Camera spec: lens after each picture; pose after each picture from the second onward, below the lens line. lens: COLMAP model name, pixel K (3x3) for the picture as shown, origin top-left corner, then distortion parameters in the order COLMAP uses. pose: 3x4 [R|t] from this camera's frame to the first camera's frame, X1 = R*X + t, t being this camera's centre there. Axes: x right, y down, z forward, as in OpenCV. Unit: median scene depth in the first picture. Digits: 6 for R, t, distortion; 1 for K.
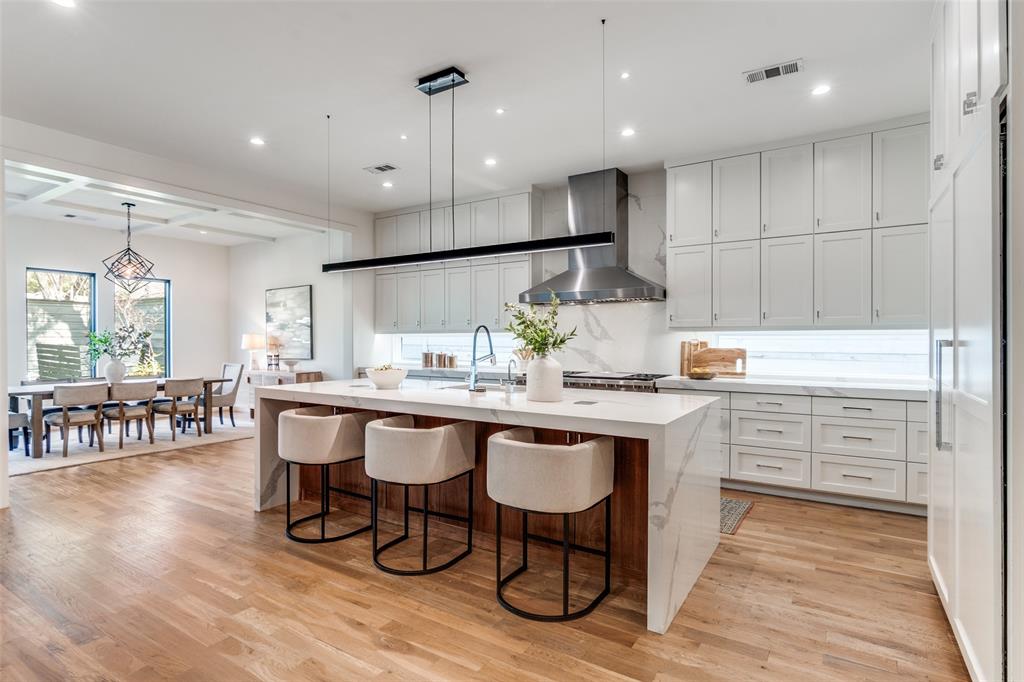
lens RADIAL K [[534.5, 0, 502.9], [0, 534.5, 343.7], [0, 0, 1]] dist [-0.006572, -0.000085]
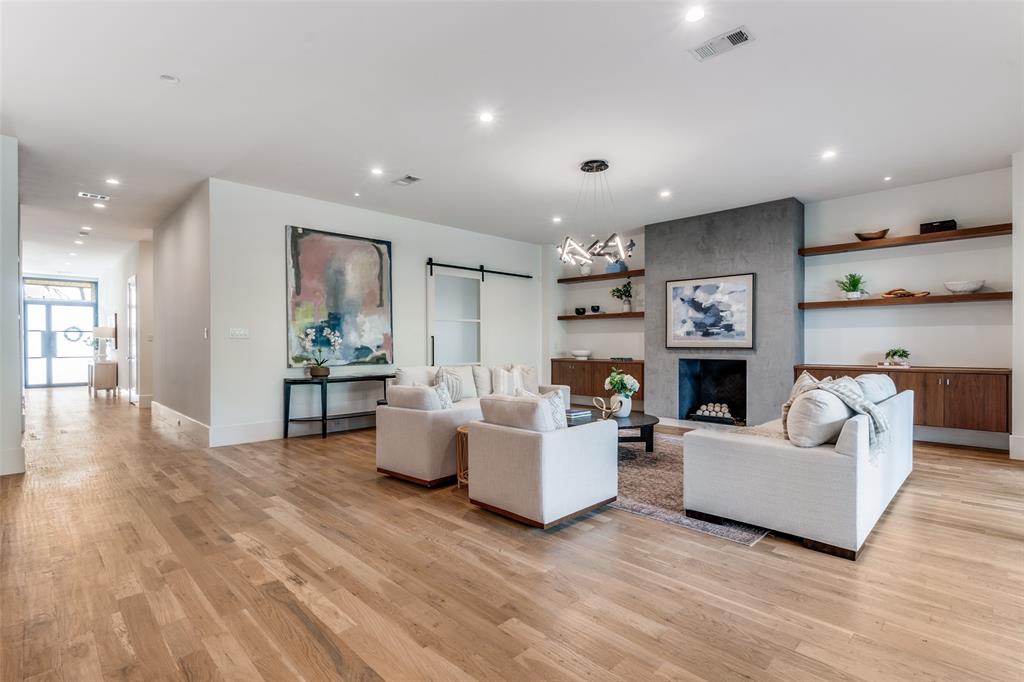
lens RADIAL K [[485.2, 0, 491.7], [0, 485.2, 351.2], [0, 0, 1]] dist [-0.004195, -0.000507]
pose [[-0.973359, -0.001589, 0.229283, -0.542193], [0.003809, 0.999726, 0.023098, 0.018245], [-0.229257, 0.023356, -0.973086, 0.692127]]
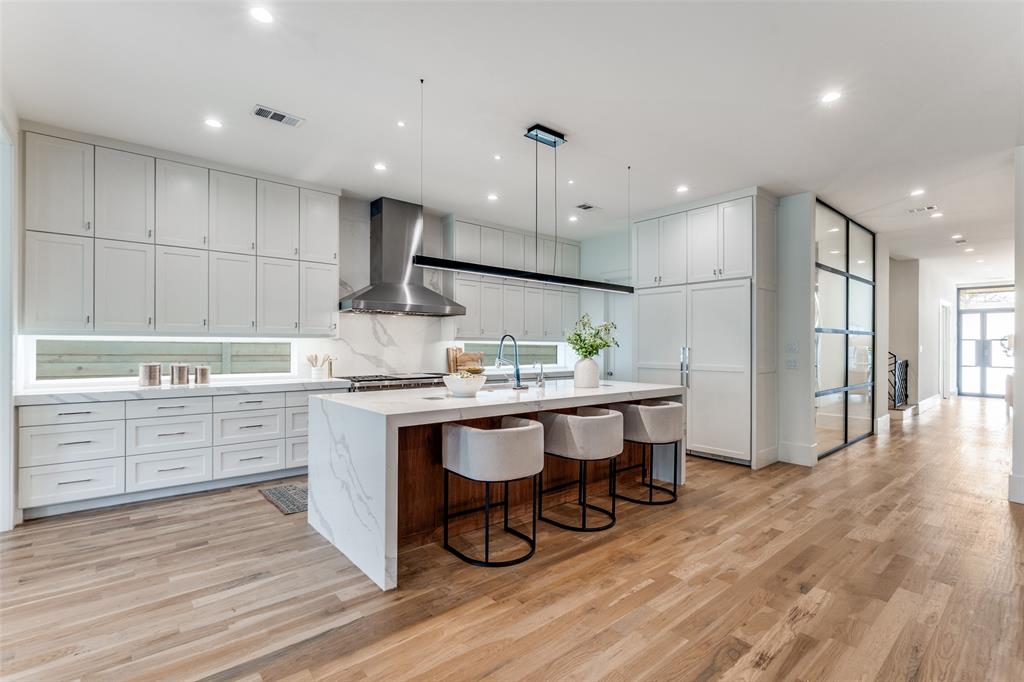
lens RADIAL K [[468.0, 0, 515.8], [0, 468.0, 344.0], [0, 0, 1]] dist [-0.008086, 0.000426]
pose [[0.277717, 0.005932, 0.960645, -0.652157], [0.003057, 0.999970, -0.007059, -0.003891], [-0.960658, 0.004897, 0.277691, 0.431233]]
